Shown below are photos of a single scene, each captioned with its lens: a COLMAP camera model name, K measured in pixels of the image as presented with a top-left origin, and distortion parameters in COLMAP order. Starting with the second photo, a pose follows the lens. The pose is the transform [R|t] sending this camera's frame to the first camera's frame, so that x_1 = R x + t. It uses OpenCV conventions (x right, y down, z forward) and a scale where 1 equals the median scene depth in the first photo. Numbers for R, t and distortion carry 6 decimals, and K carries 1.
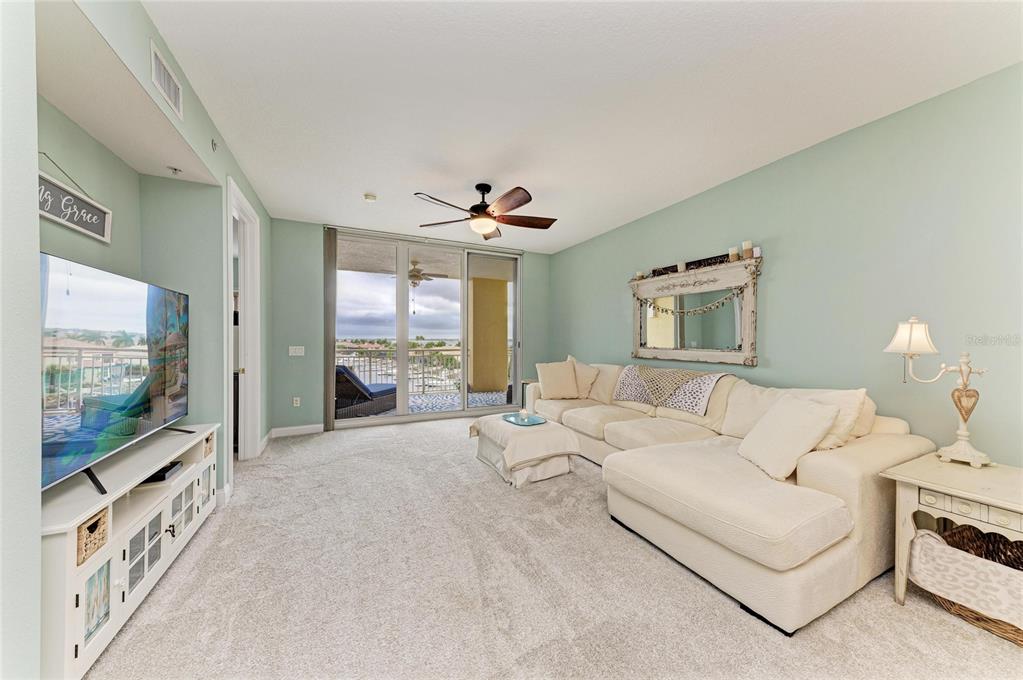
lens RADIAL K [[346.5, 0, 510.7], [0, 346.5, 342.6], [0, 0, 1]] dist [0.009742, -0.000009]
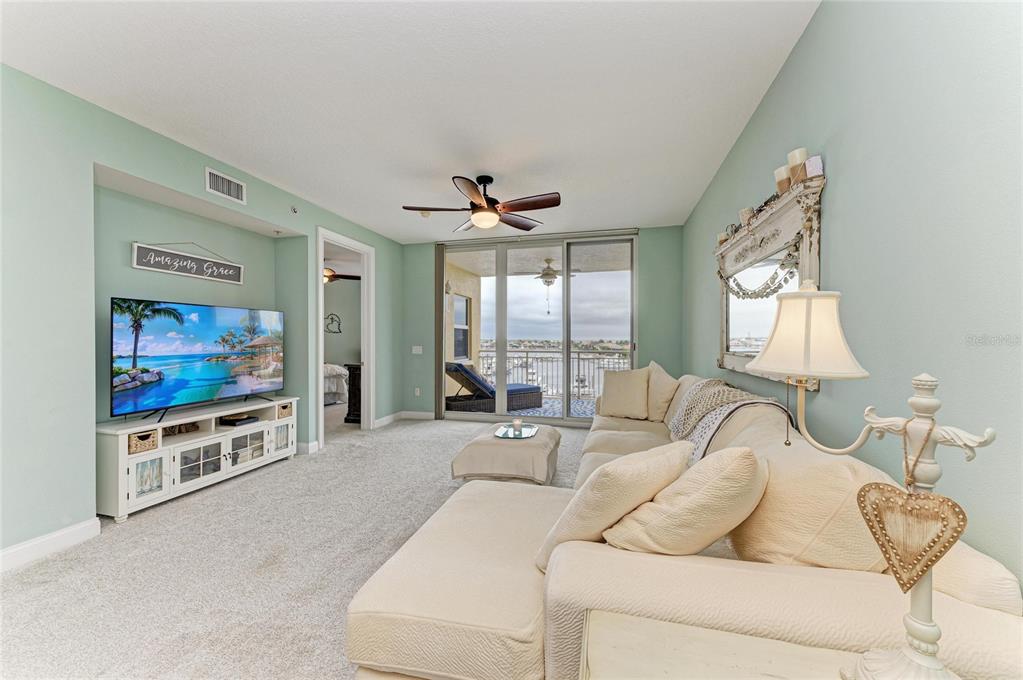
lens RADIAL K [[380.4, 0, 514.2], [0, 380.4, 342.8], [0, 0, 1]] dist [0.013784, 0.000064]
pose [[0.764594, 0.002044, -0.644509, 0.631850], [-0.003765, 0.999992, -0.001296, -0.000476], [0.644502, 0.003417, 0.764595, 0.250847]]
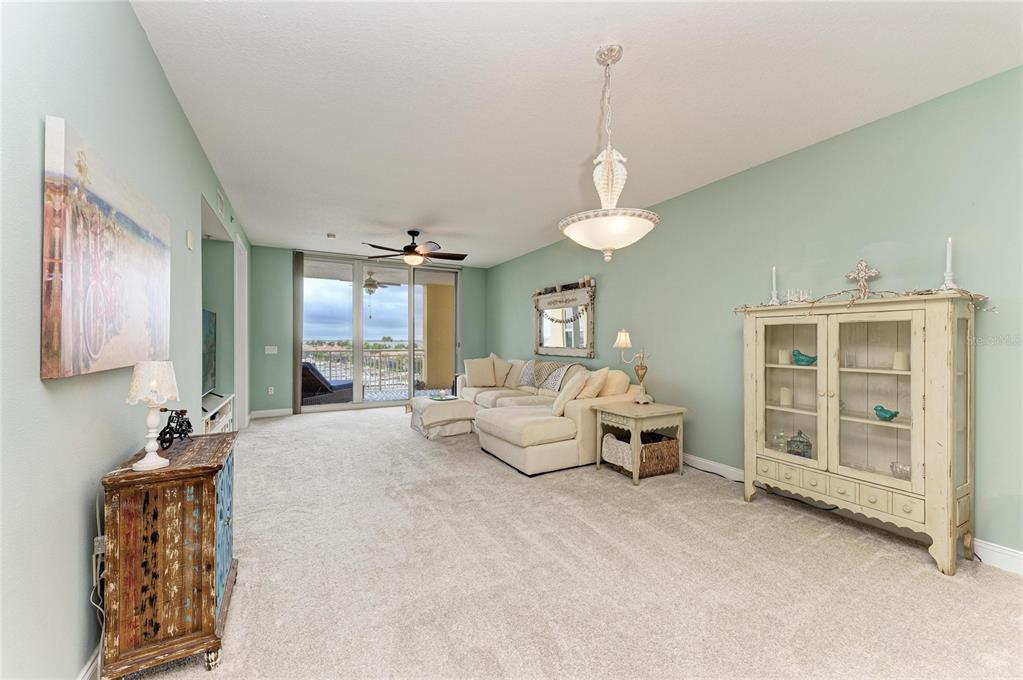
lens RADIAL K [[397.6, 0, 512.5], [0, 397.6, 342.9], [0, 0, 1]] dist [0.011931, -0.000059]
pose [[0.998918, -0.001176, 0.046494, 0.238699], [0.001327, 0.999994, -0.003204, 0.005512], [-0.046490, 0.003262, 0.998913, -0.608025]]
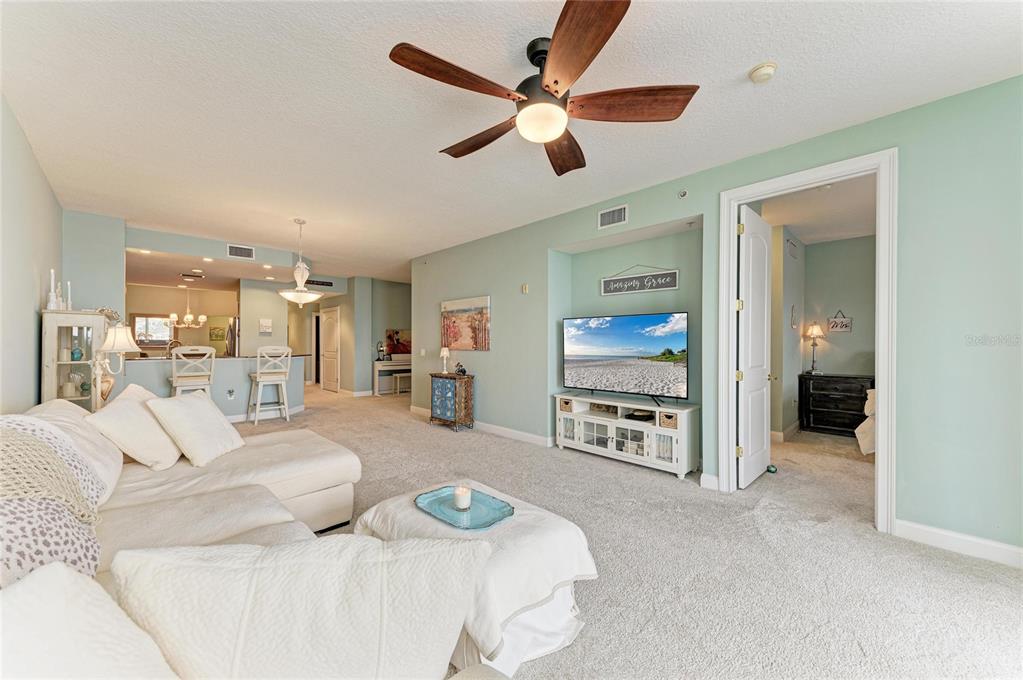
lens RADIAL K [[380.3, 0, 533.1], [0, 380.3, 340.9], [0, 0, 1]] dist [0.010907, 0.000000]
pose [[-0.936685, -0.008021, -0.350082, 0.107892], [-0.009711, 0.999948, 0.003072, -0.013742], [0.350039, 0.006277, -0.936714, 1.478259]]
